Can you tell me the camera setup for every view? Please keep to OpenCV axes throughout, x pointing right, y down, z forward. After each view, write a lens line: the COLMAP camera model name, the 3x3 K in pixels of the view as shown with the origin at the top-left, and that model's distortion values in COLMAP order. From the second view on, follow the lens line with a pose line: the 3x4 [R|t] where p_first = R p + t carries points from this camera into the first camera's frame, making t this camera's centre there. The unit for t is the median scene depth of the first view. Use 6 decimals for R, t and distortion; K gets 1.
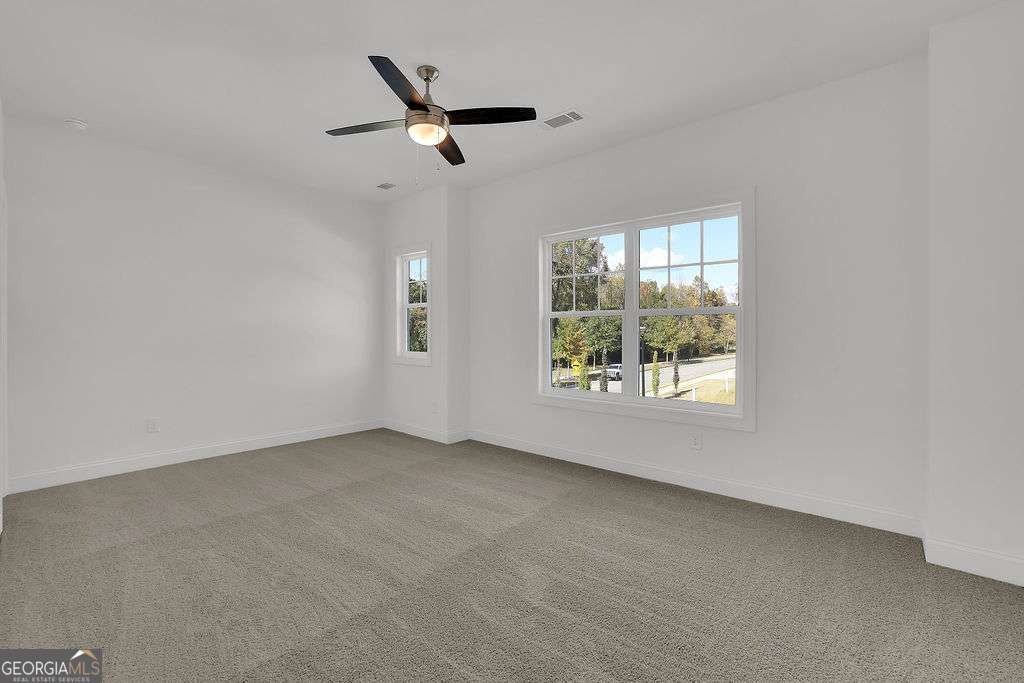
lens RADIAL K [[444.5, 0, 512.0], [0, 444.5, 341.5], [0, 0, 1]] dist [-0.047101, 0.000050]
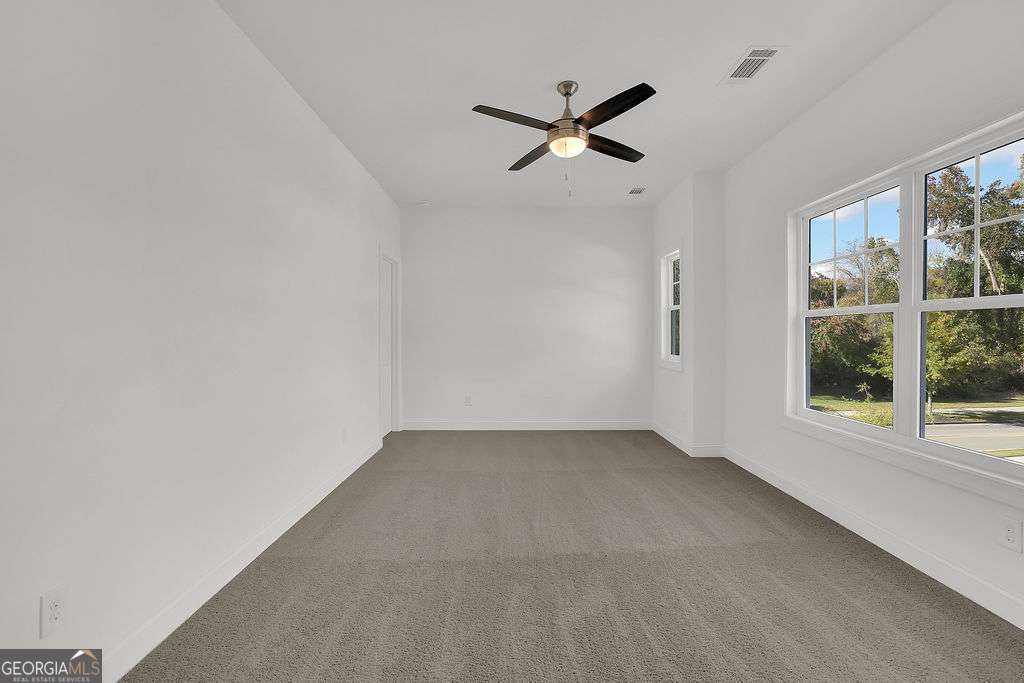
lens RADIAL K [[439.2, 0, 511.6], [0, 439.2, 336.0], [0, 0, 1]] dist [-0.000640, 0.000094]
pose [[0.672967, 0.006967, -0.739640, 0.307113], [-0.022894, 0.999673, -0.011414, -0.000454], [0.739318, 0.024615, 0.672906, 0.121530]]
